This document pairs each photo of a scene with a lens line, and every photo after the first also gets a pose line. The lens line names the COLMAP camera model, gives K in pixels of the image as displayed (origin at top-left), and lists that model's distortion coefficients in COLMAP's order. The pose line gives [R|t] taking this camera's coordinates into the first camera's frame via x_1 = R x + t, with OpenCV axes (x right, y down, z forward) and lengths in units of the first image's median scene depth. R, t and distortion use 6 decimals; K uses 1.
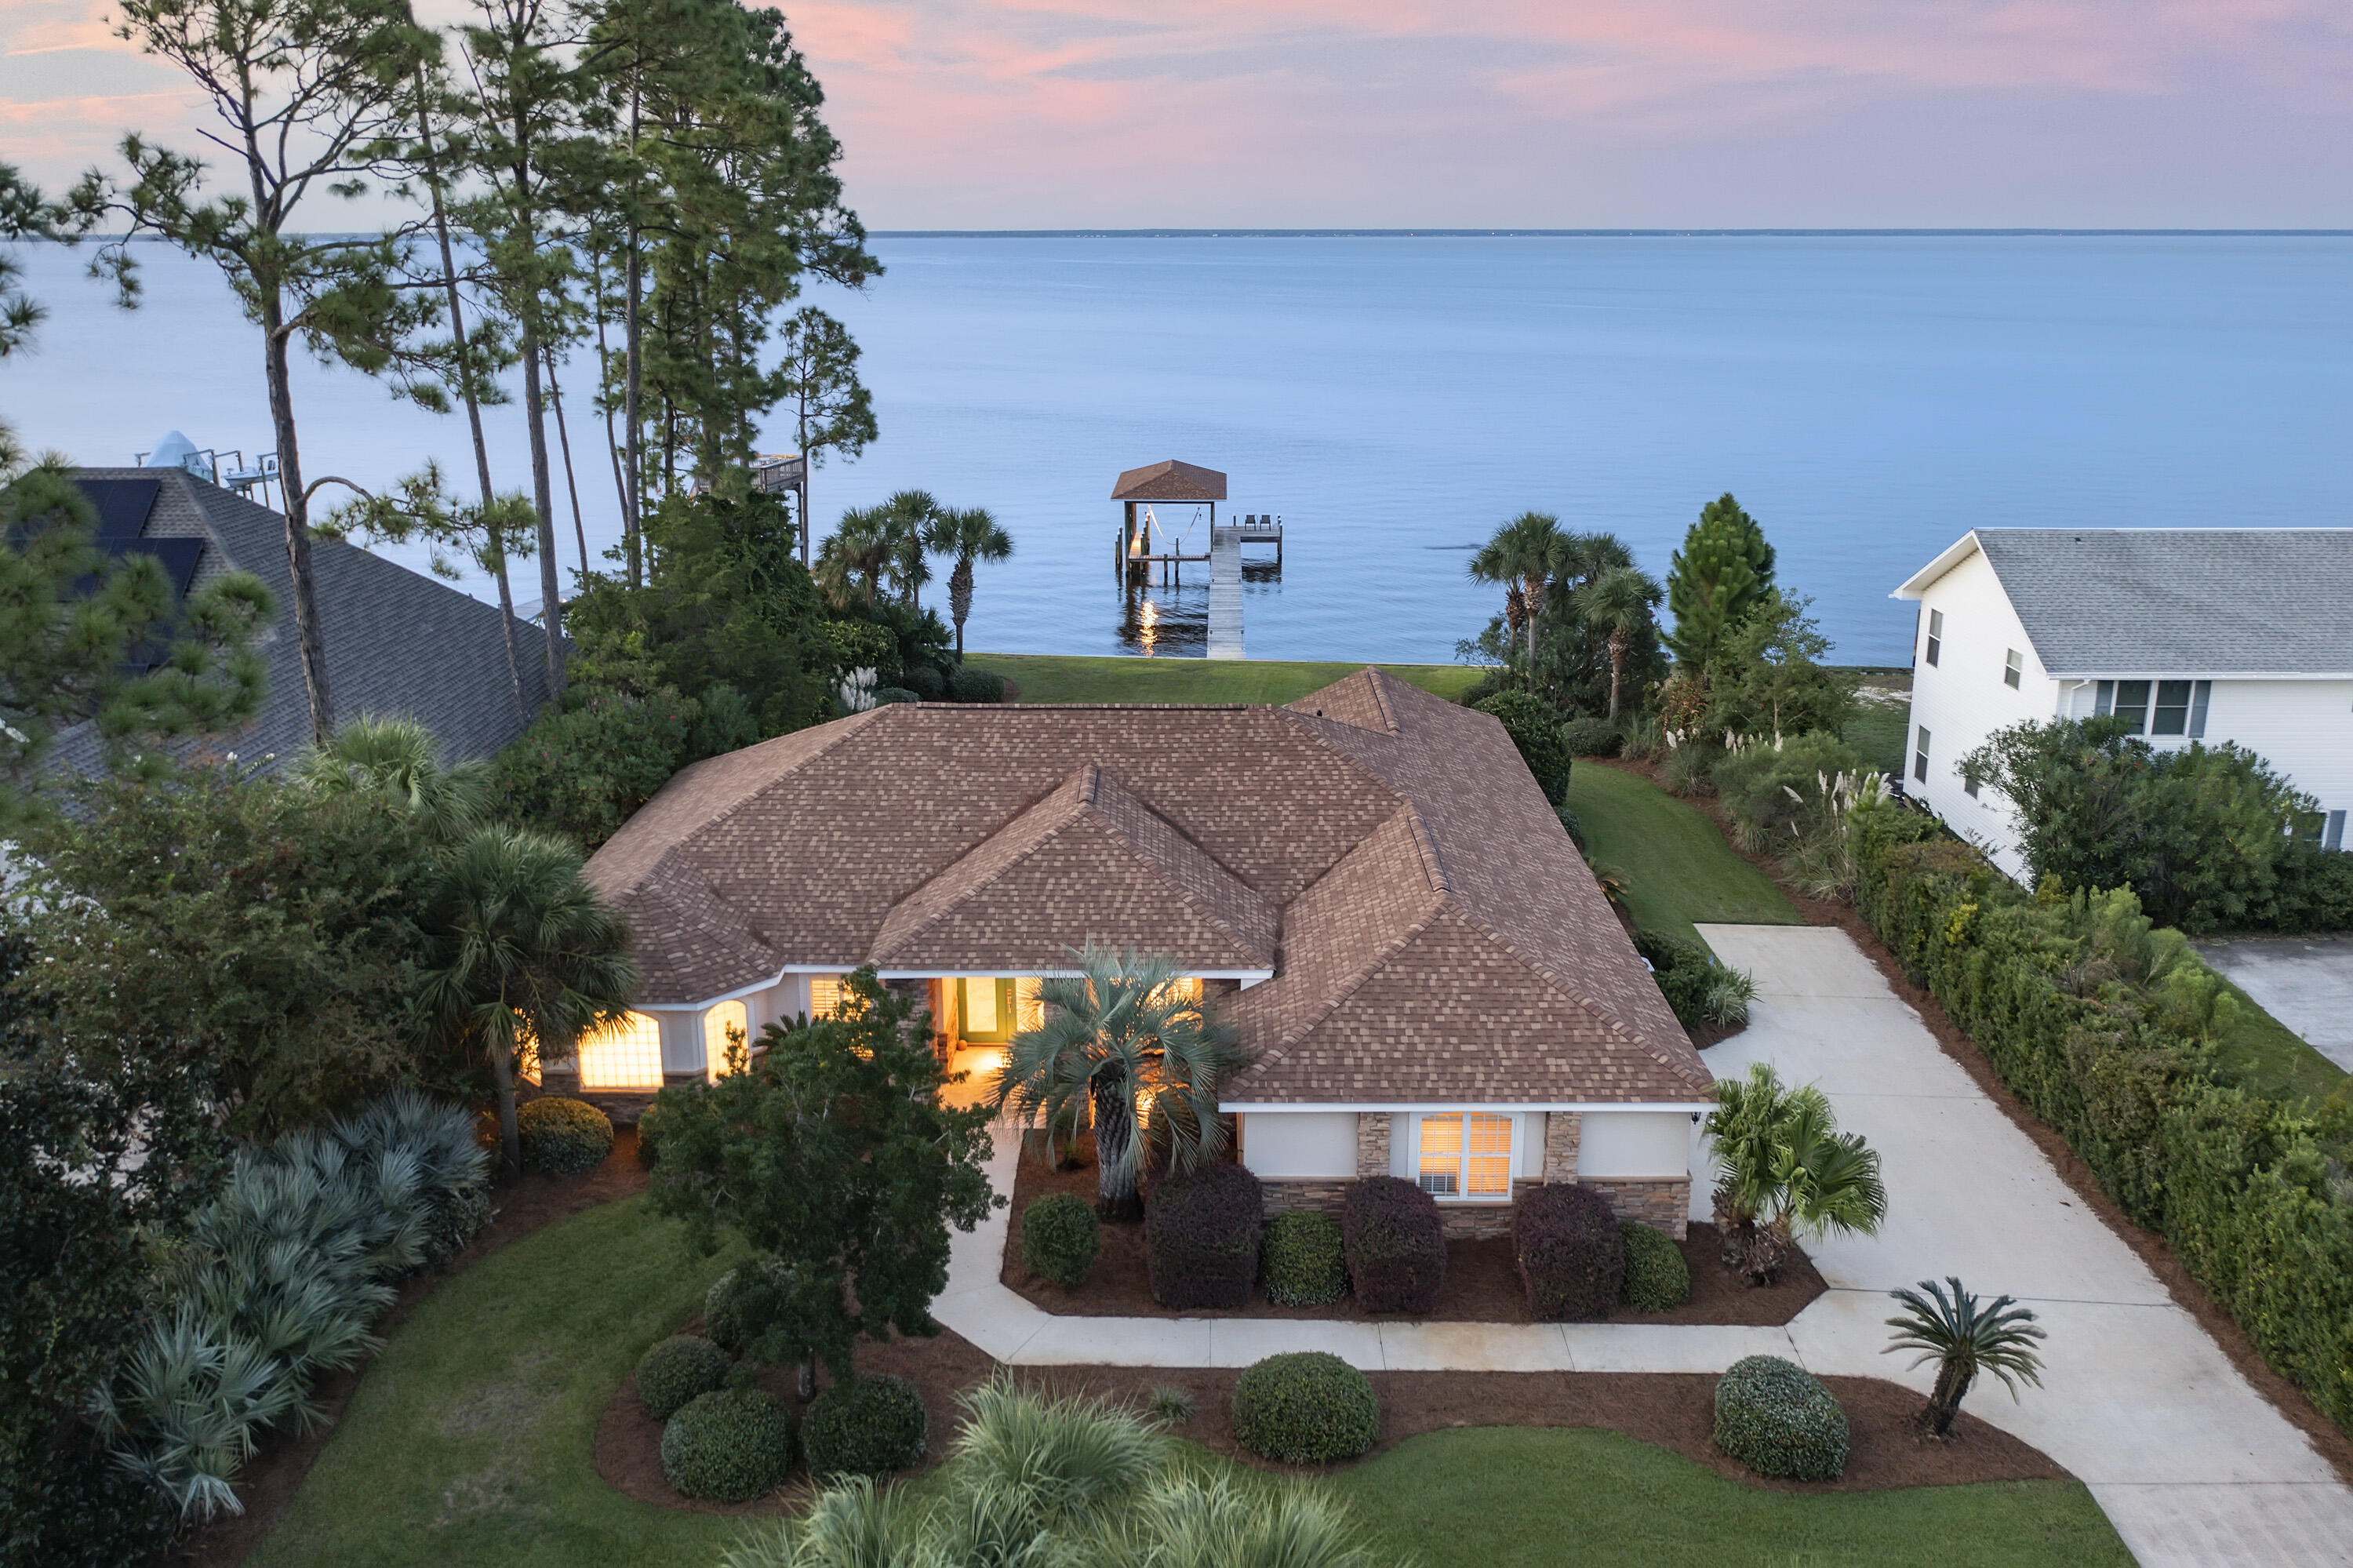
lens RADIAL K [[1902.9, 0, 1176.5], [0, 1902.9, 784.0], [0, 0, 1]] dist [-0.014292, 0.000227]
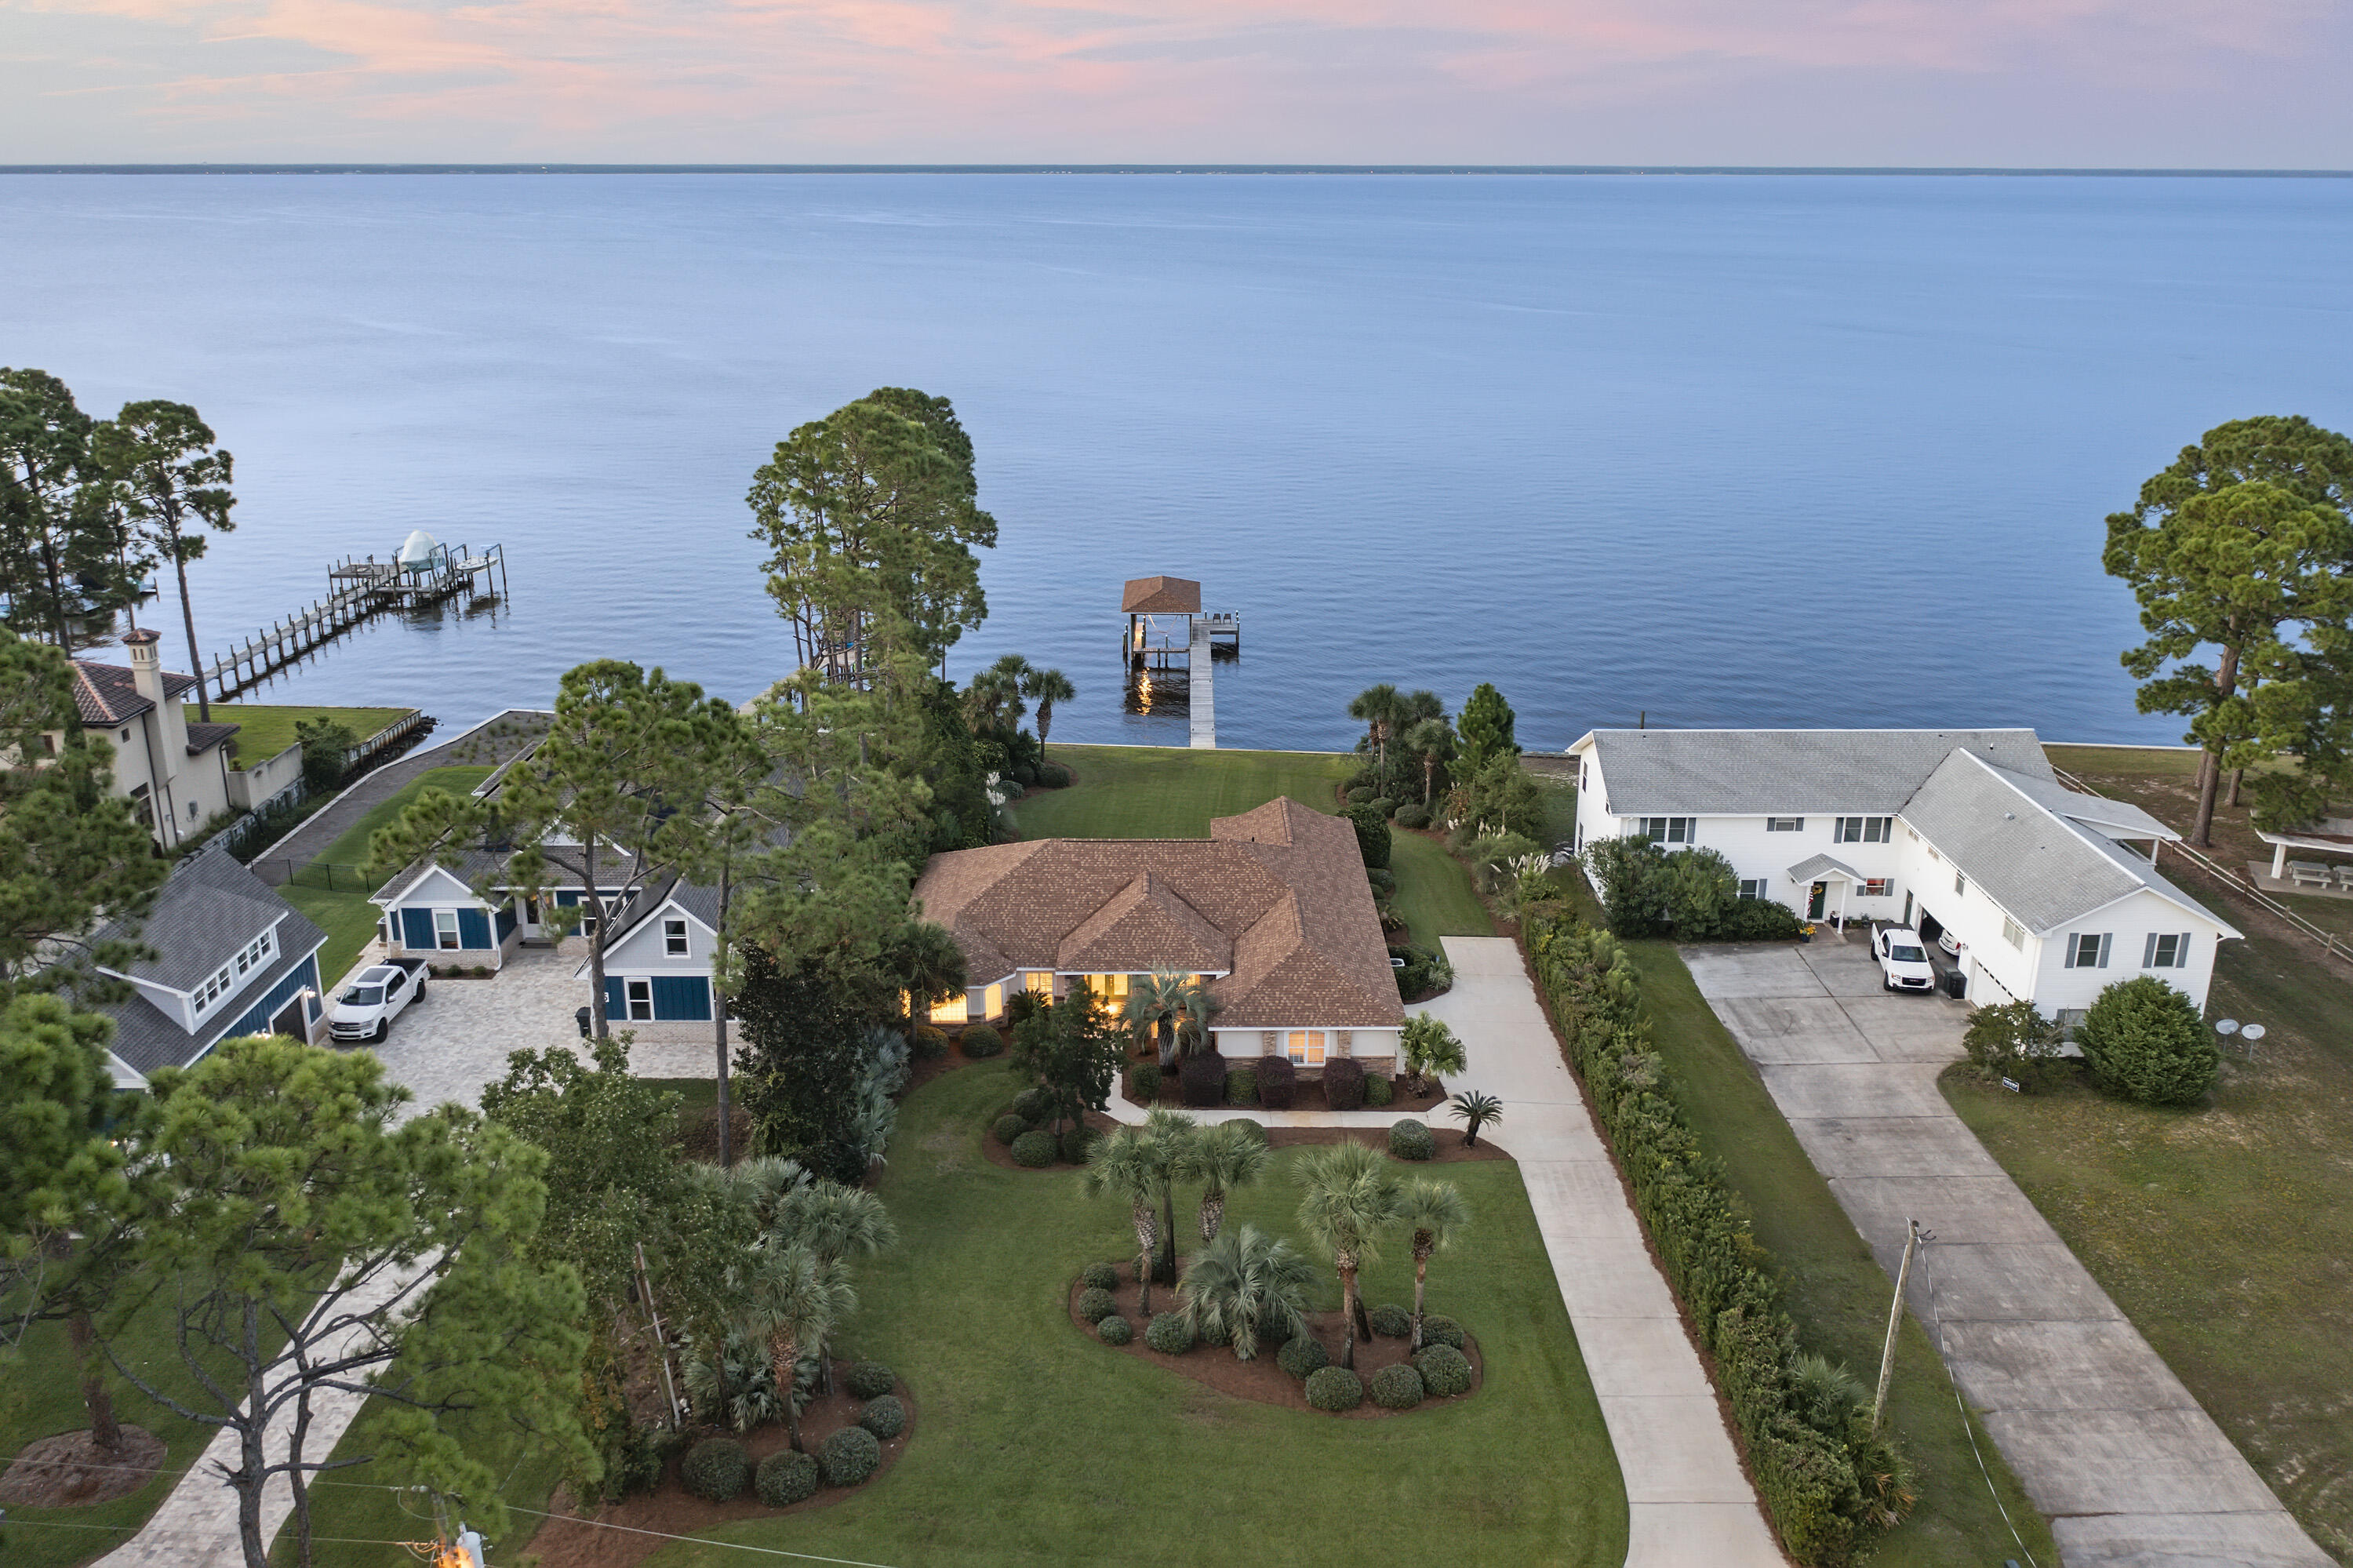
lens RADIAL K [[1863.3, 0, 1184.1], [0, 1863.3, 770.3], [0, 0, 1]] dist [-0.011887, 0.001087]
pose [[0.999729, -0.000669, 0.023273, -0.057412], [-0.000090, 0.999469, 0.032589, -0.217551], [-0.023282, -0.032582, 0.999198, -1.250479]]
